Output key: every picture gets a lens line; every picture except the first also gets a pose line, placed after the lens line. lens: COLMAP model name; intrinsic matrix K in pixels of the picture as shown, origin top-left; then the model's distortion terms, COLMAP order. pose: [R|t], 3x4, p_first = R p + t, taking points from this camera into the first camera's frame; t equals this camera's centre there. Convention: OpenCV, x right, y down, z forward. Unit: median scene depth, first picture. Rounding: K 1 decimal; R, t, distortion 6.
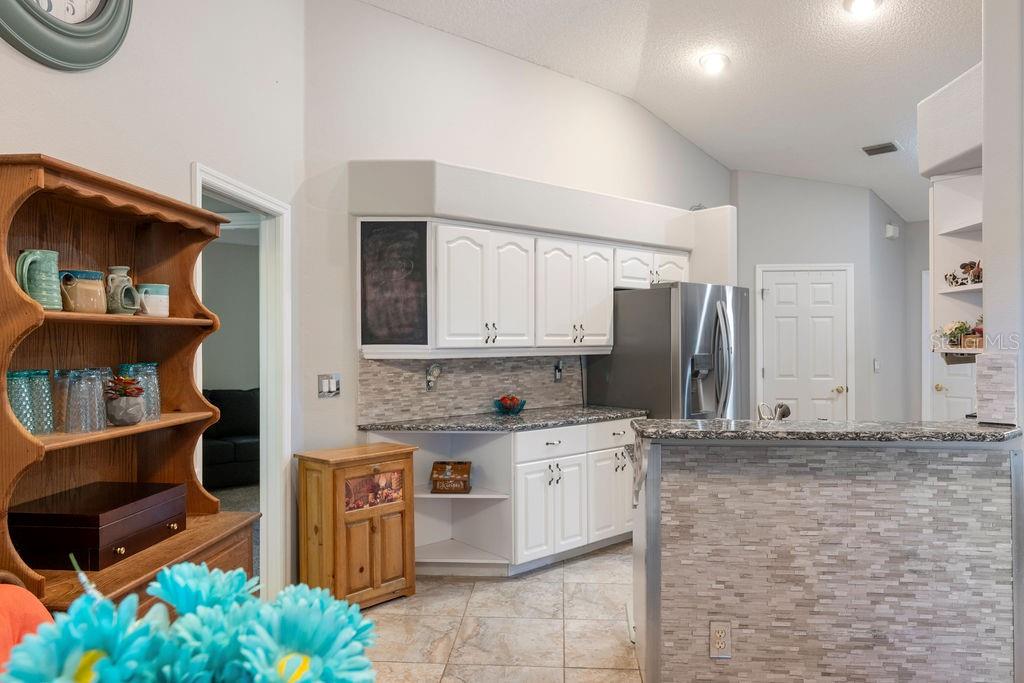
lens RADIAL K [[683.4, 0, 511.1], [0, 683.4, 349.3], [0, 0, 1]] dist [0.001756, -0.001696]
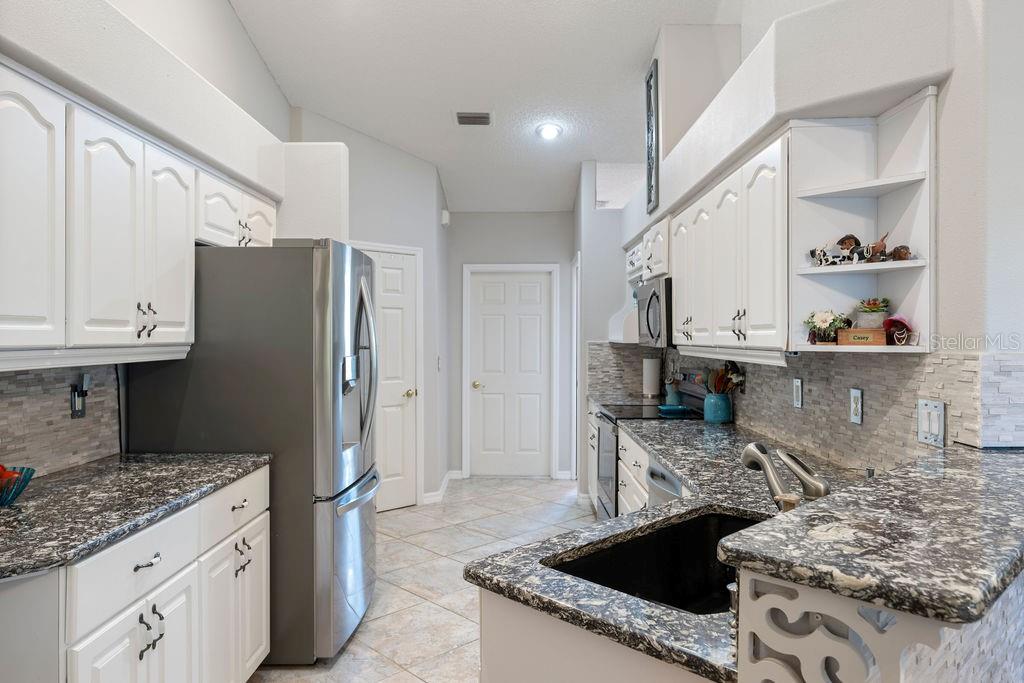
lens RADIAL K [[679.8, 0, 512.0], [0, 679.8, 341.5], [0, 0, 1]] dist [0.003090, 0.000578]
pose [[0.664361, -0.002298, 0.747408, -0.127594], [0.006580, 0.999975, -0.002774, -0.005099], [-0.747383, 0.006761, 0.664359, 0.593721]]
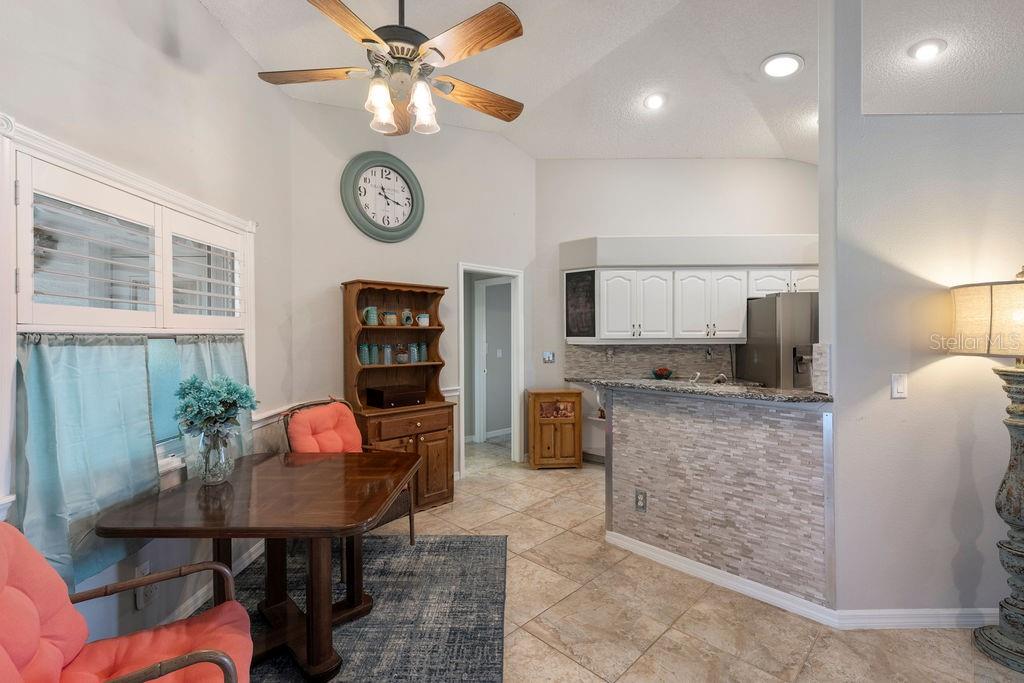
lens RADIAL K [[451.3, 0, 510.5], [0, 451.3, 345.5], [0, 0, 1]] dist [0.002451, 0.000275]
pose [[0.757867, 0.014035, -0.652258, 0.540043], [-0.006568, 0.999882, 0.013884, 0.001336], [0.652376, -0.006238, 0.757870, -0.079452]]
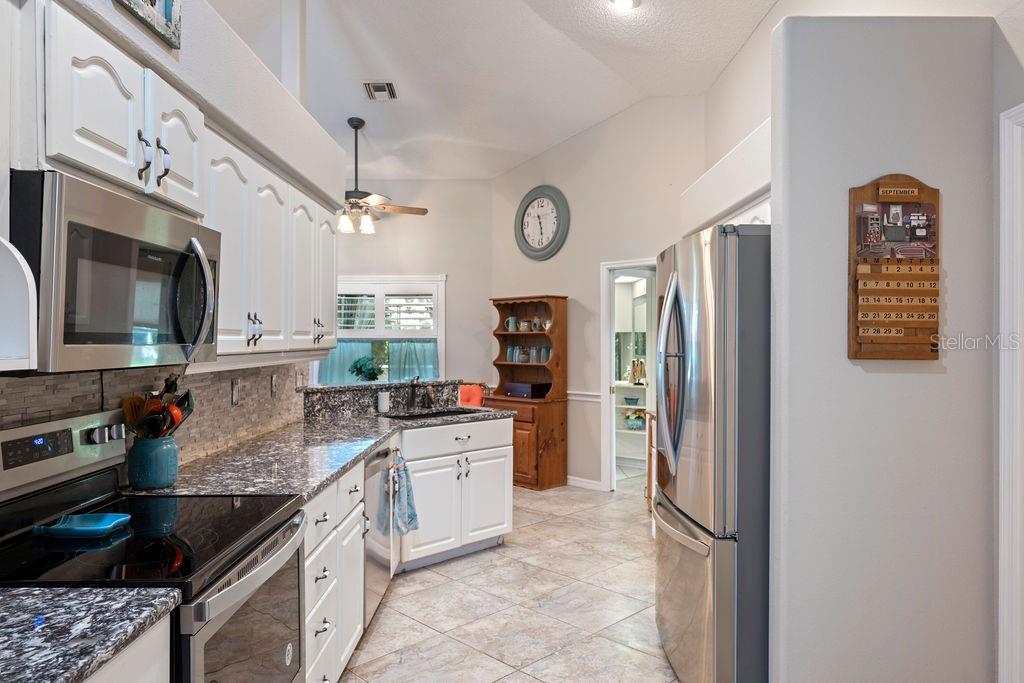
lens RADIAL K [[683.4, 0, 511.1], [0, 683.4, 349.3], [0, 0, 1]] dist [0.001756, -0.001696]
pose [[-0.648696, 0.015434, -0.760891, 1.115420], [-0.007765, 0.999608, 0.026896, -0.028179], [0.761008, 0.023355, -0.648322, 1.673366]]
